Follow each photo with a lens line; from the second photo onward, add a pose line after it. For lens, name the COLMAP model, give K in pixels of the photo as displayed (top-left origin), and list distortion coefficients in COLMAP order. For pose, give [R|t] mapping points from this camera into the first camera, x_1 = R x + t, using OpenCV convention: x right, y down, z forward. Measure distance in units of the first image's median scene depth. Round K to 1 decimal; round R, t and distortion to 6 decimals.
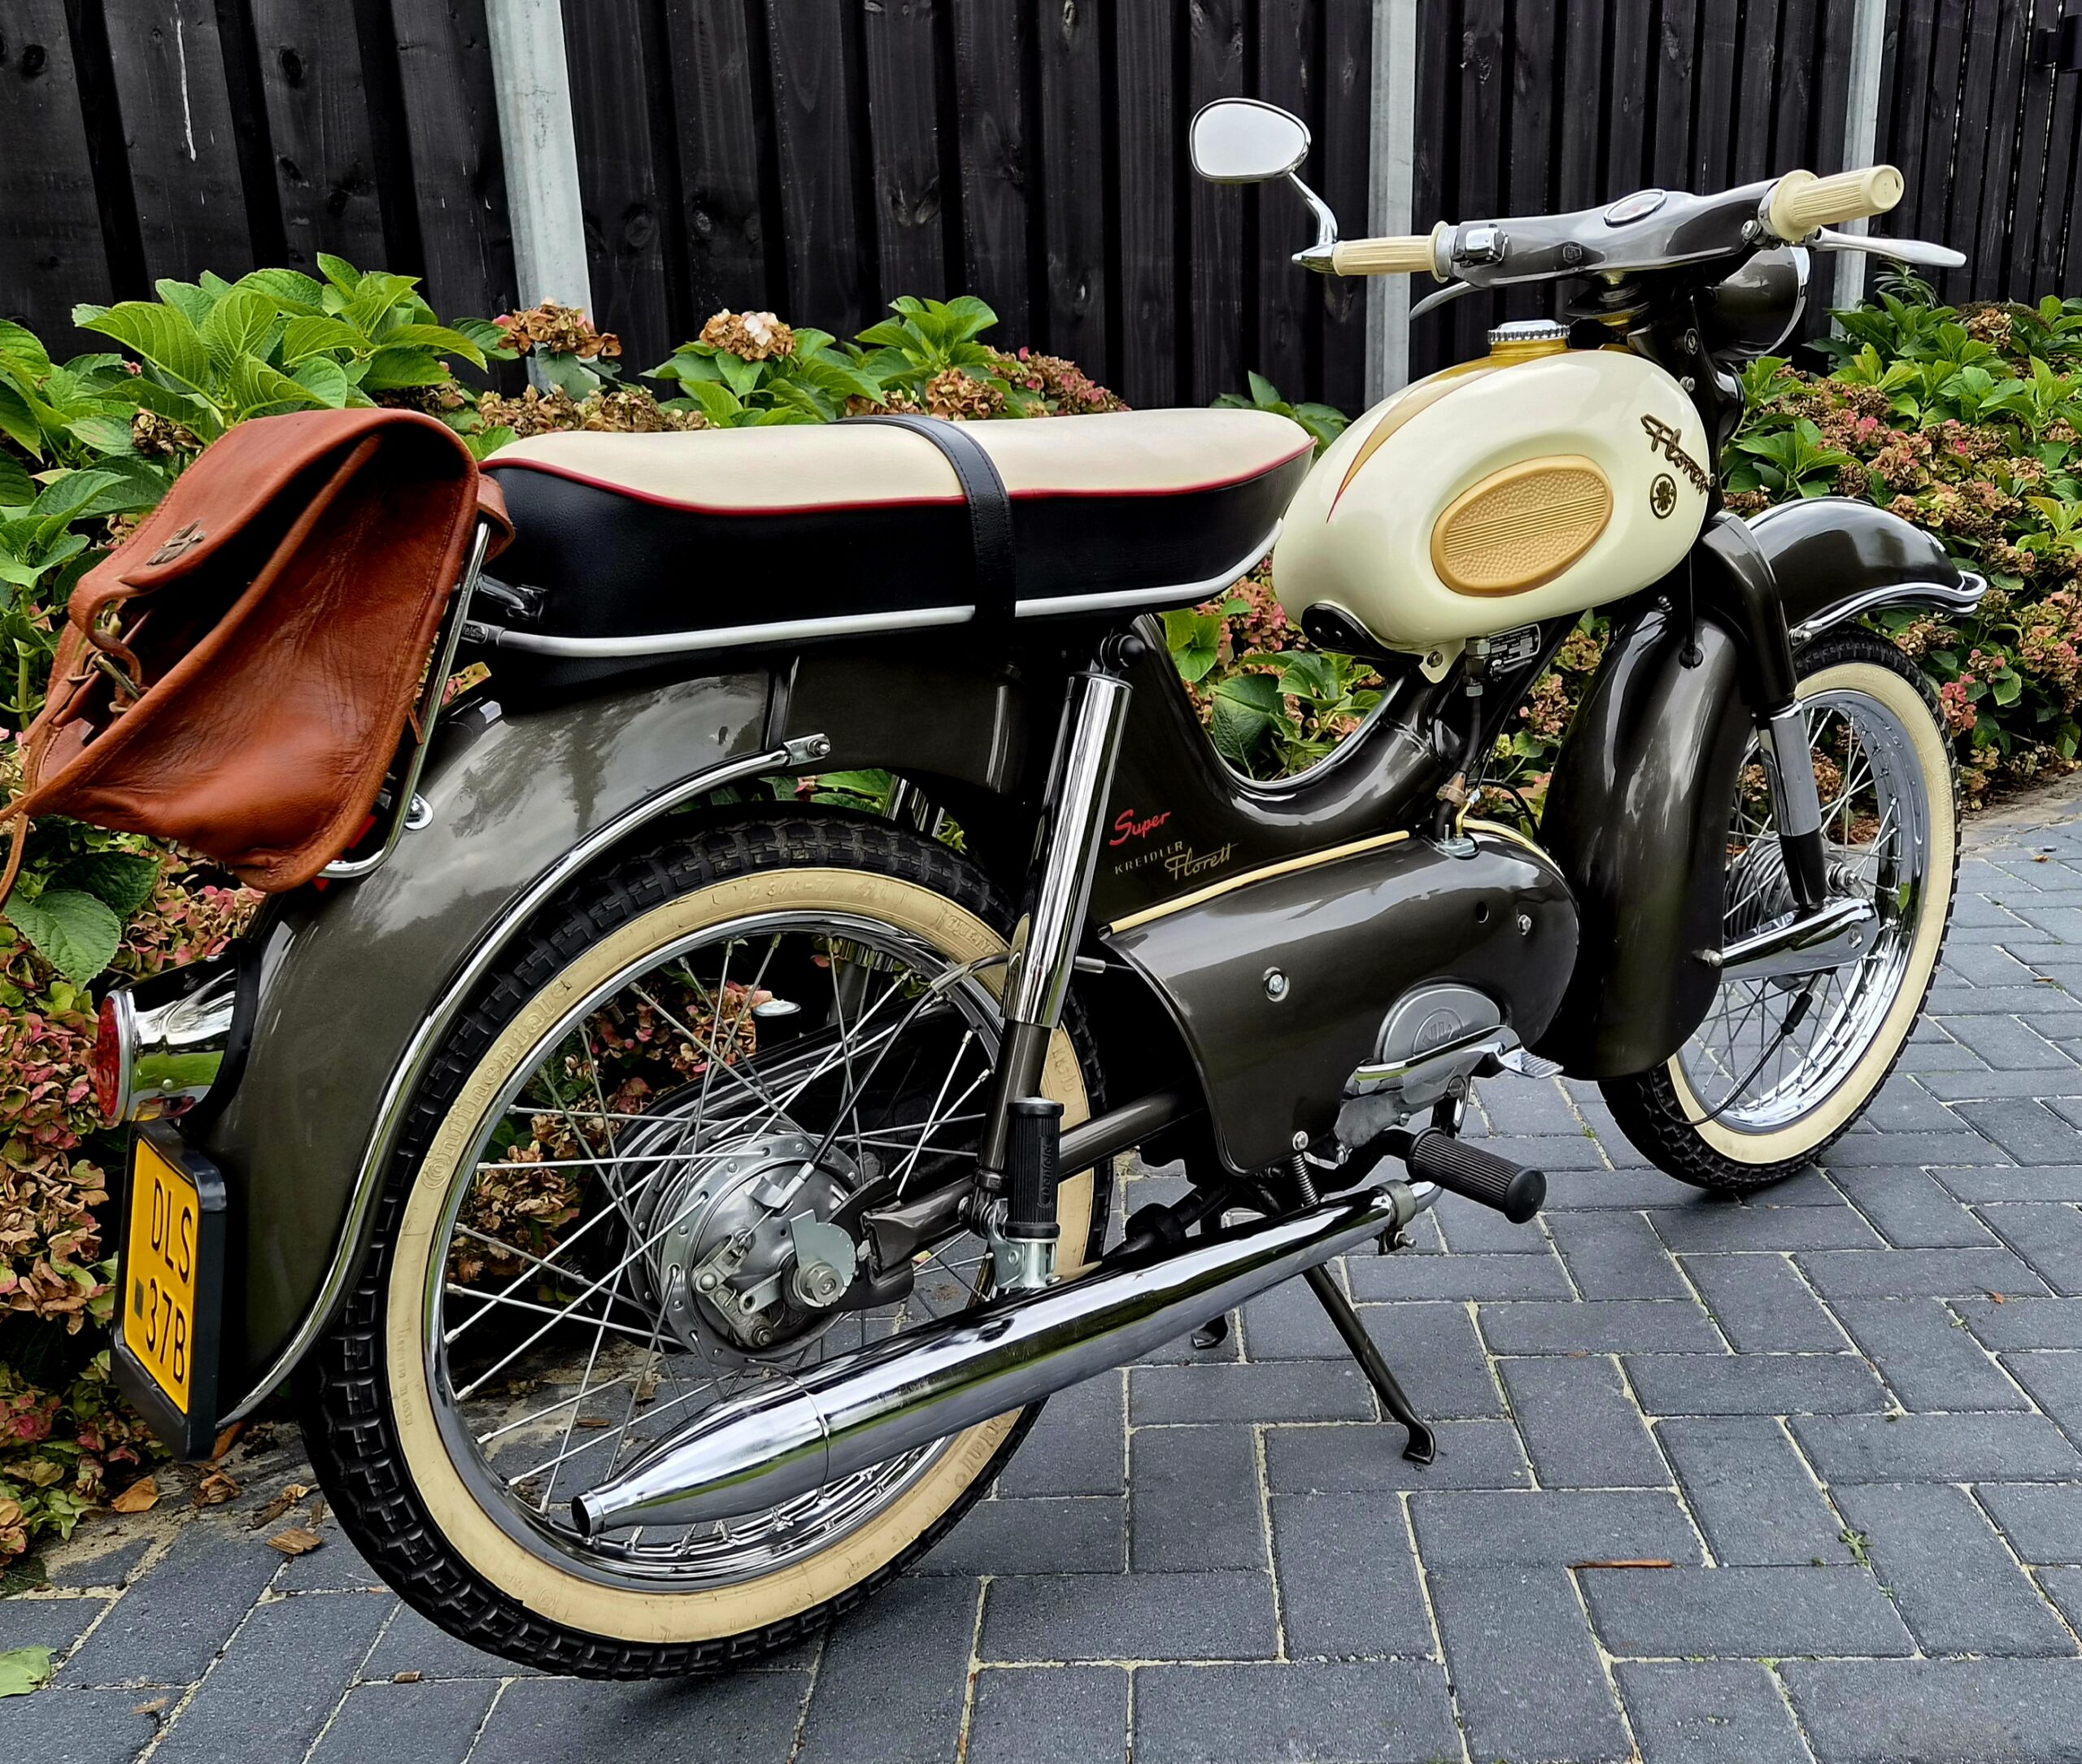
lens RADIAL K [[1975.5, 0, 1116.4], [0, 1975.5, 958.9], [0, 0, 1]] dist [0.078543, -0.073867]
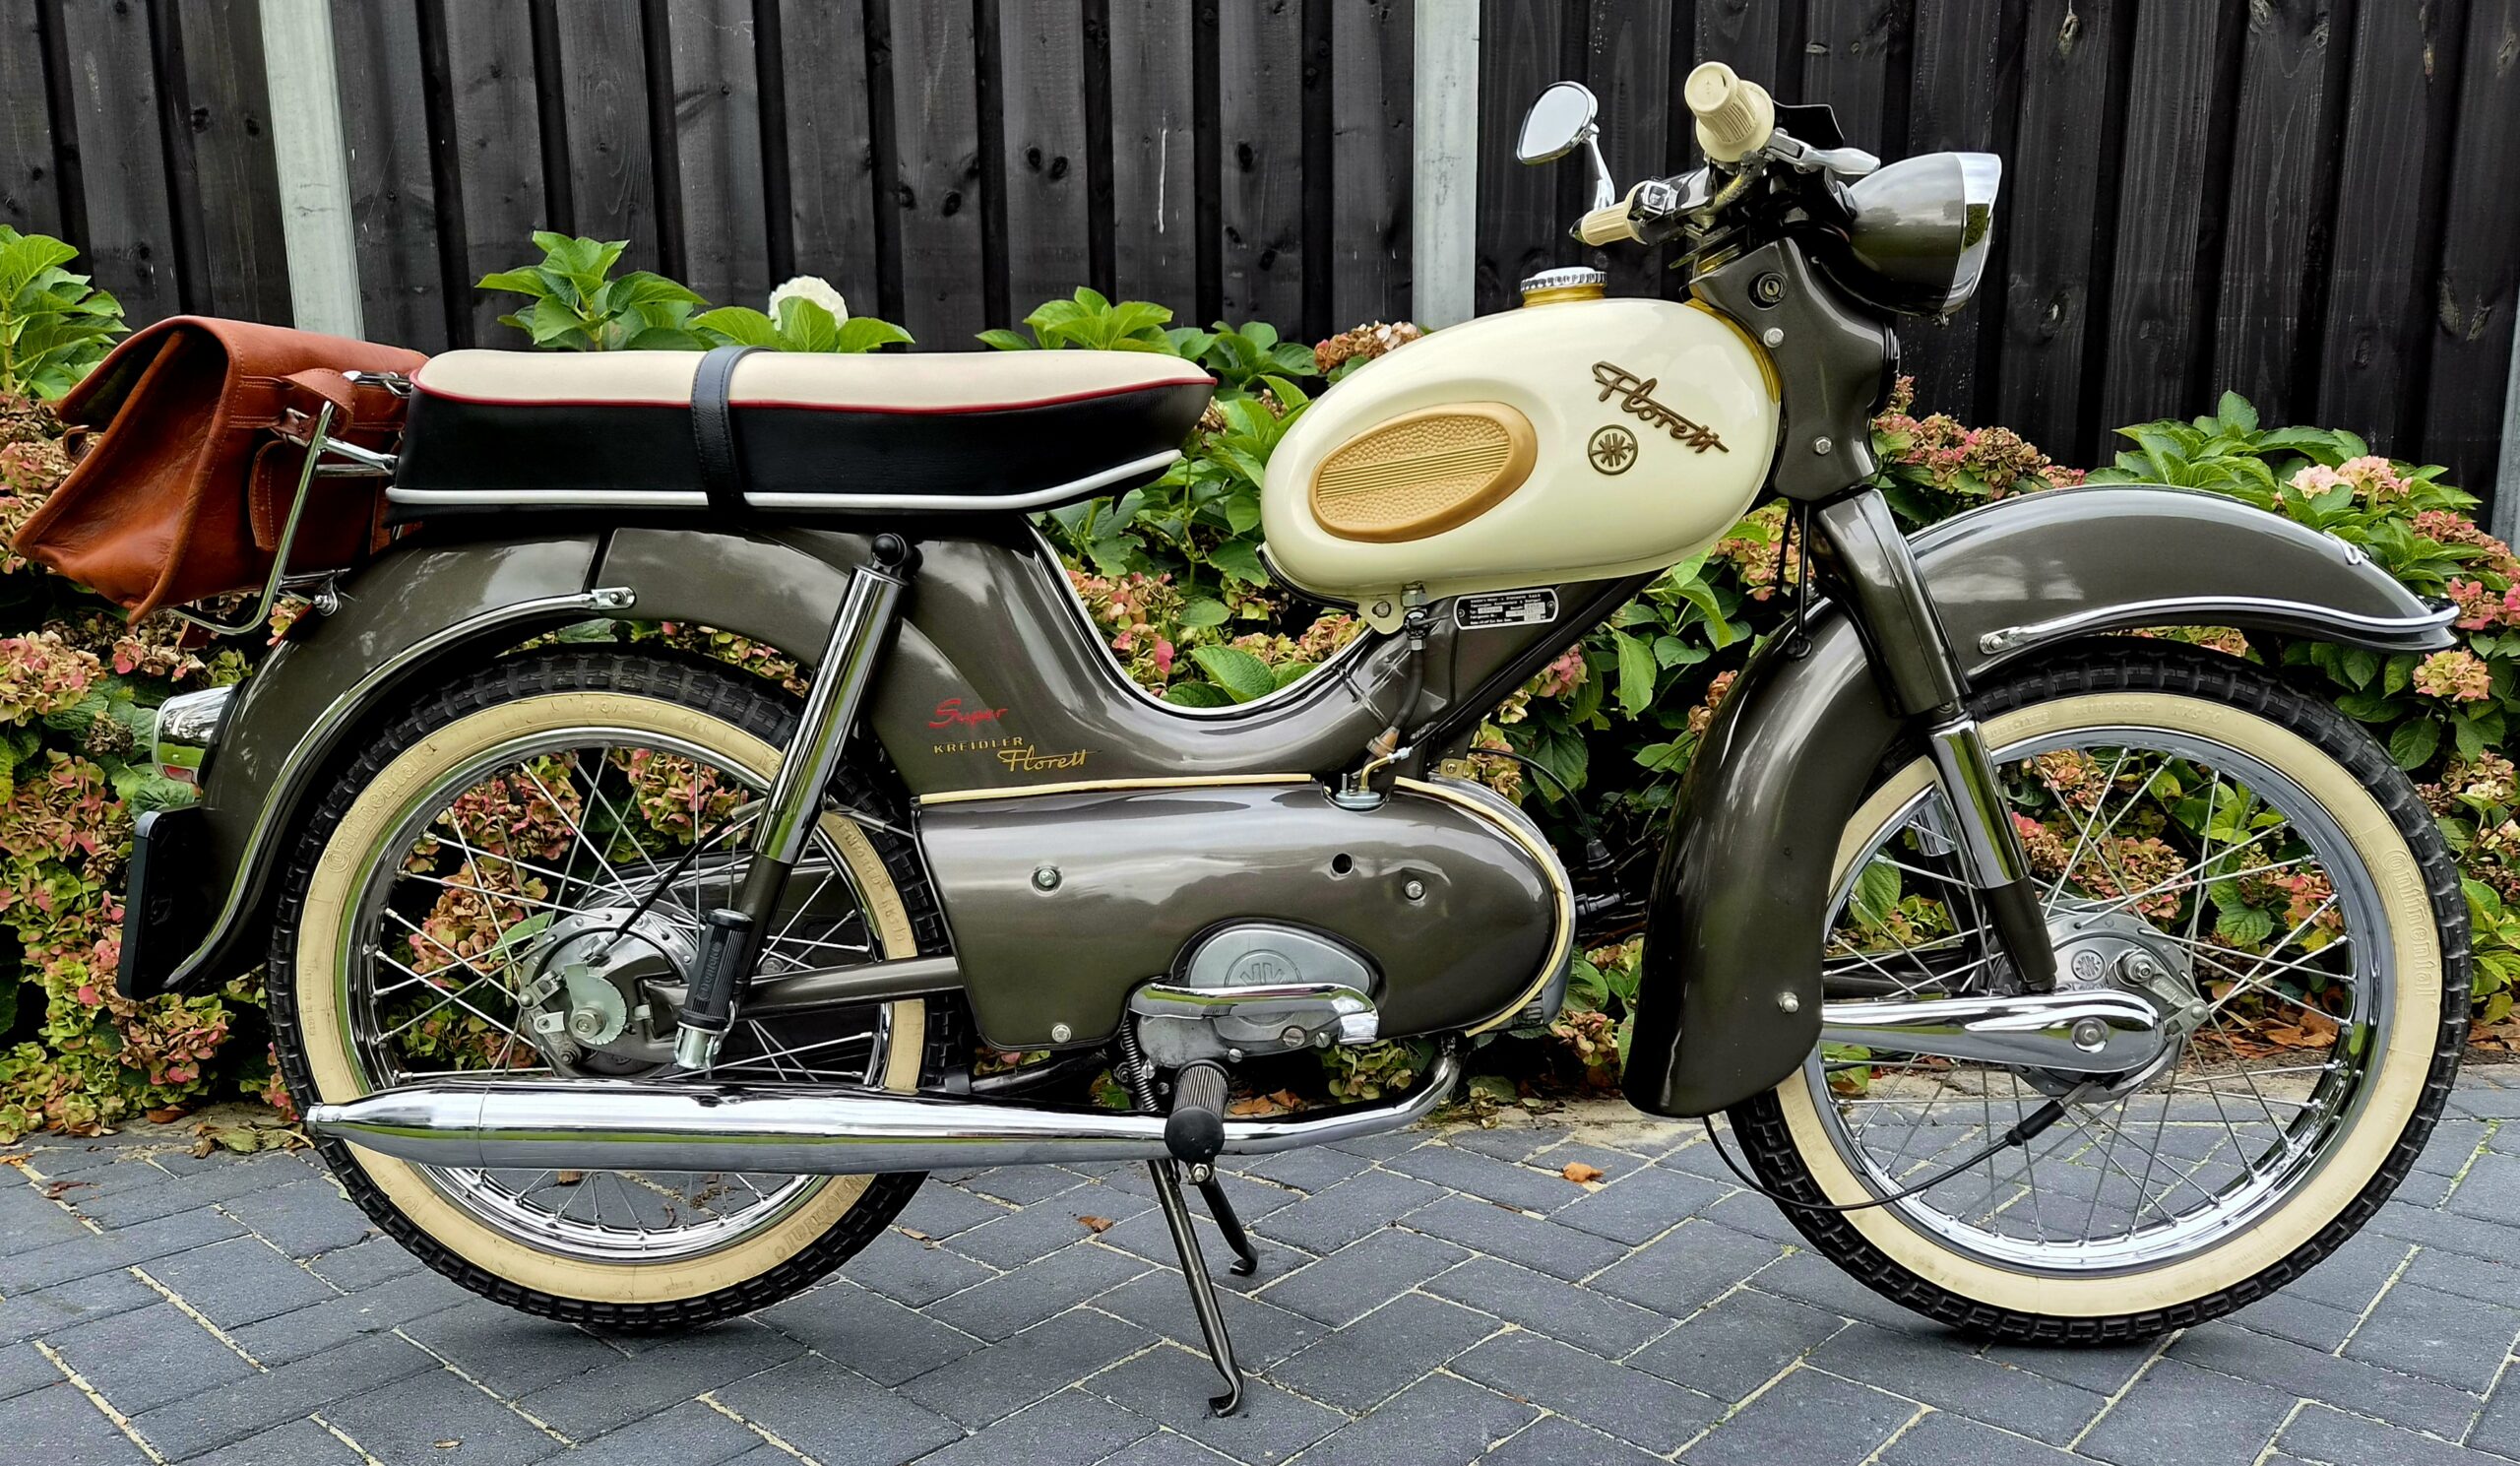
lens RADIAL K [[1845.9, 0, 1254.0], [0, 1845.9, 827.0], [0, 0, 1]] dist [0.074174, -0.058500]
pose [[0.750913, 0.143941, -0.644523, 0.360157], [-0.199242, 0.979860, -0.013299, -0.010363], [0.629628, 0.138403, 0.764469, 0.137870]]
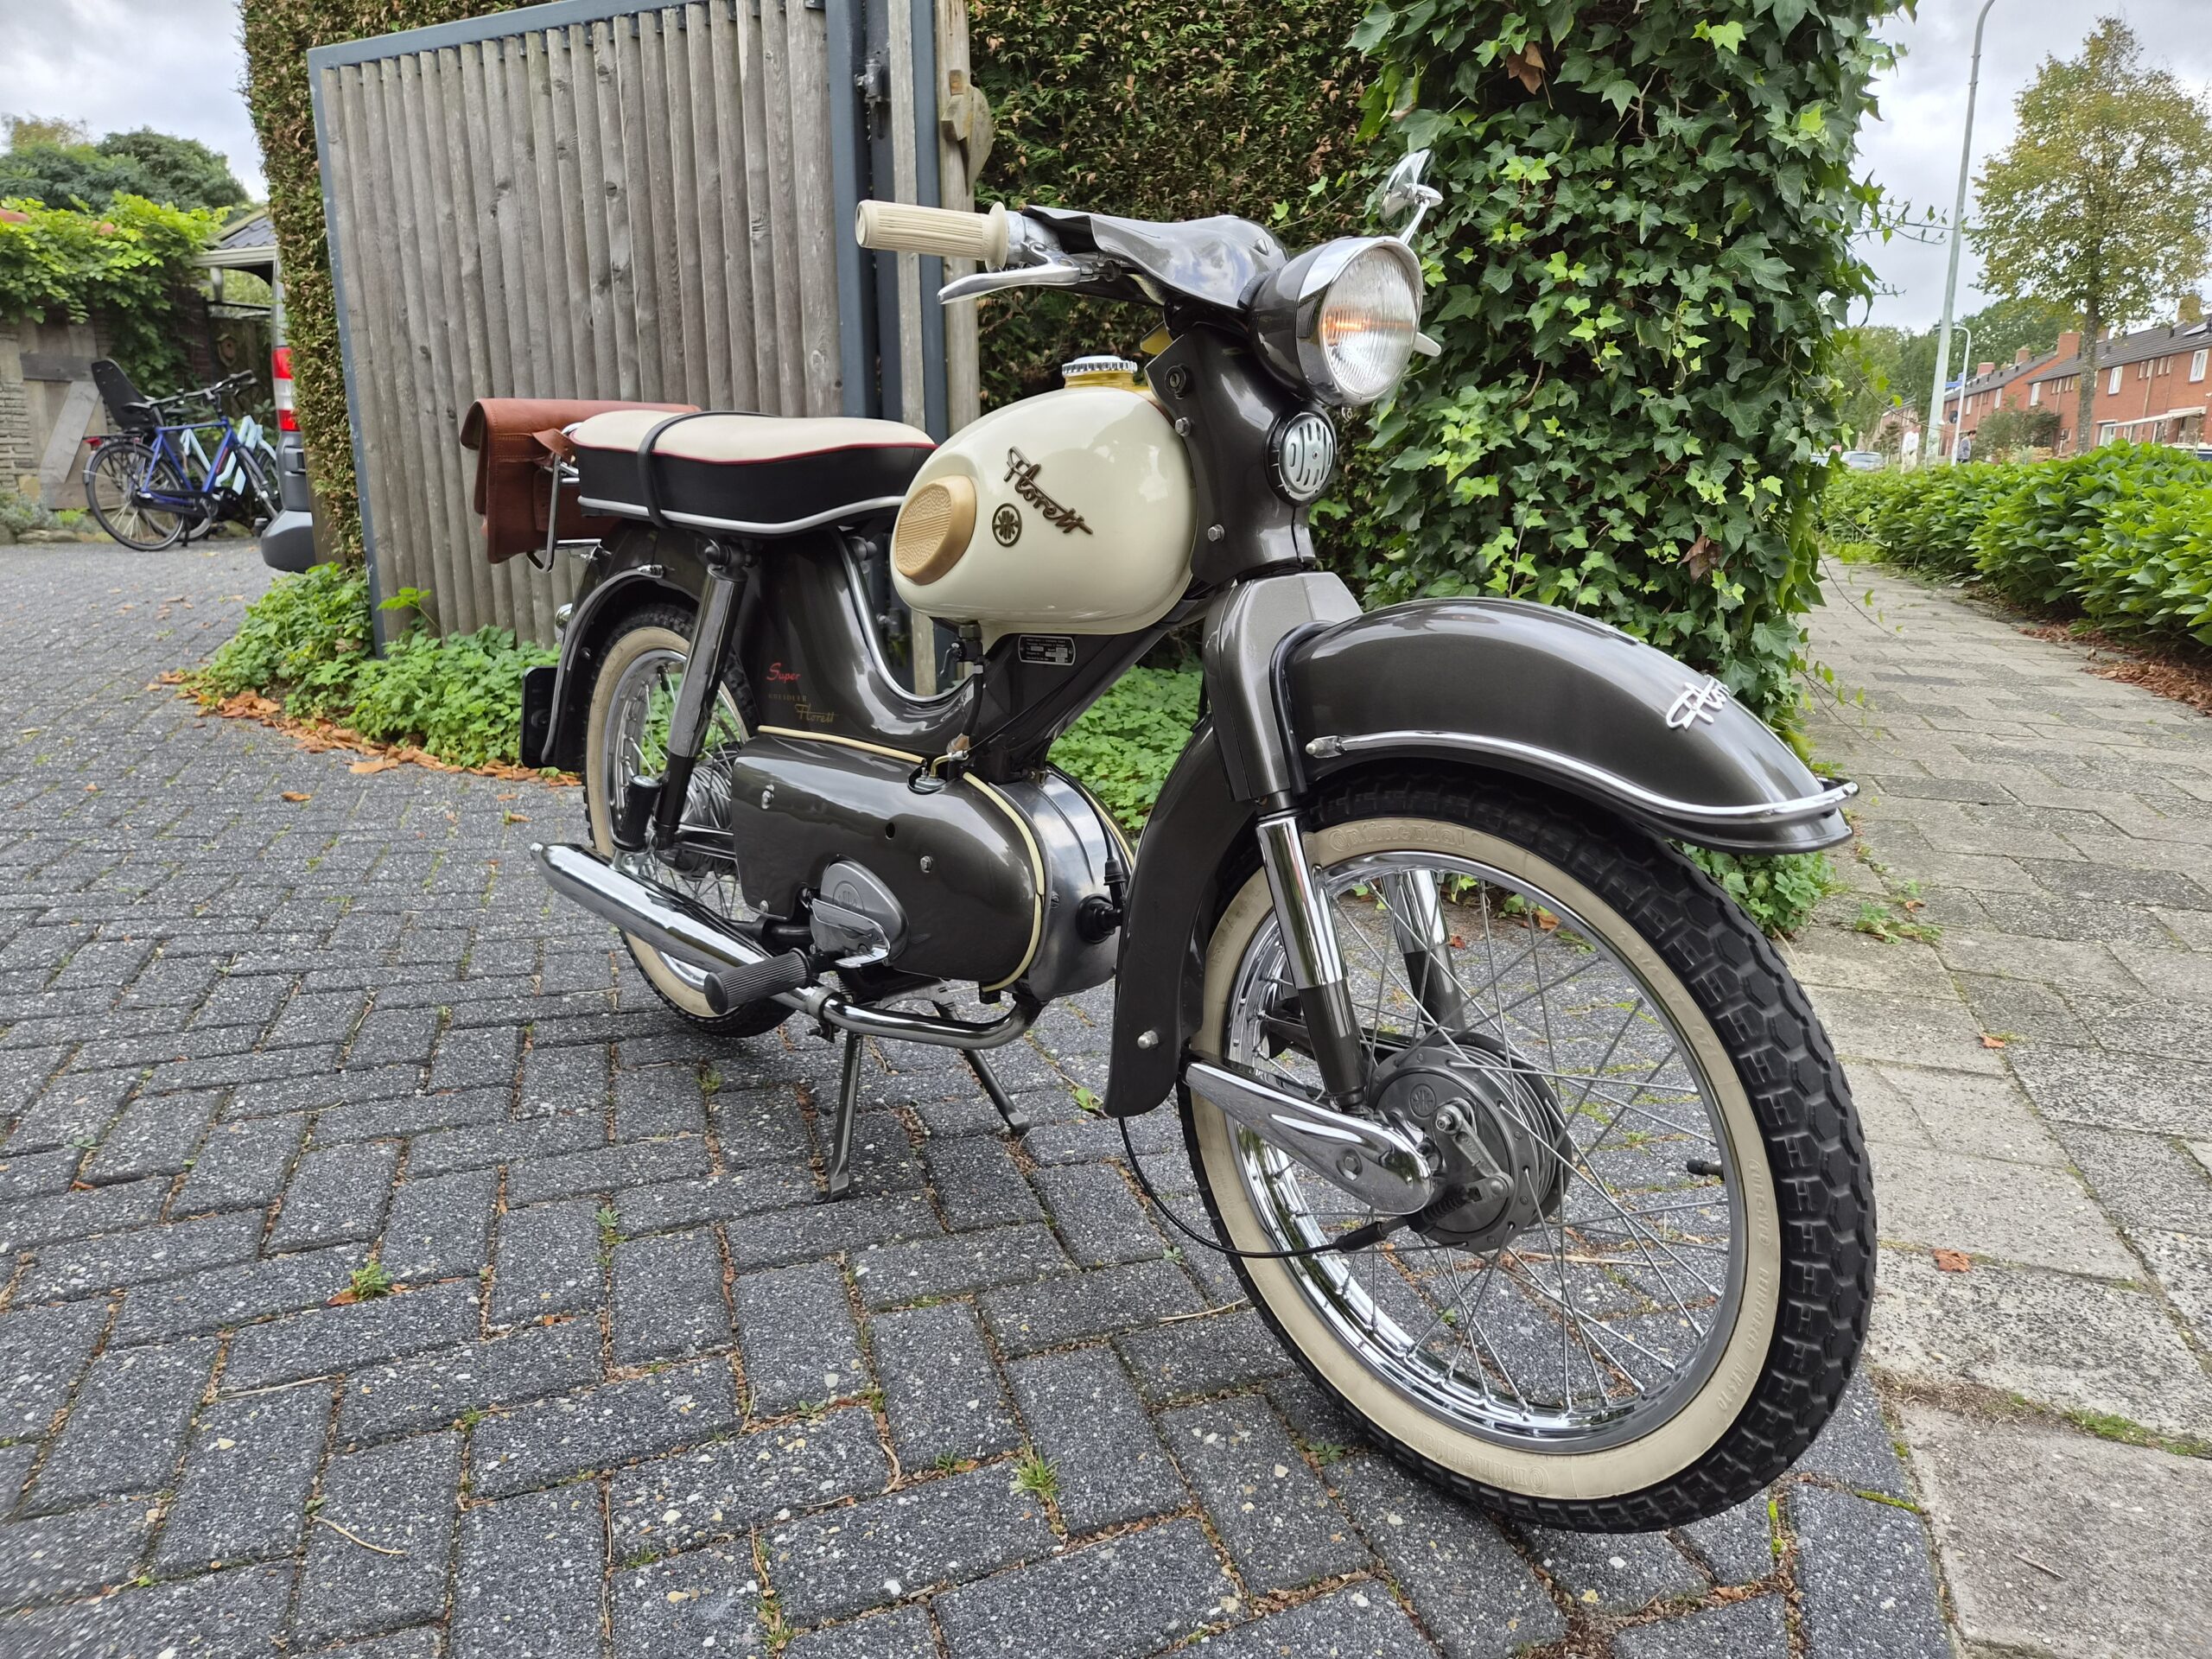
lens RADIAL K [[1516.8, 0, 1106.0], [0, 1516.8, 829.5], [0, 0, 1]] dist [0.051048, 0.000440]
pose [[0.050368, 0.286562, -0.956737, 0.544529], [-0.302500, 0.917332, 0.258834, -0.154198], [0.951818, 0.276376, 0.132889, 0.493805]]
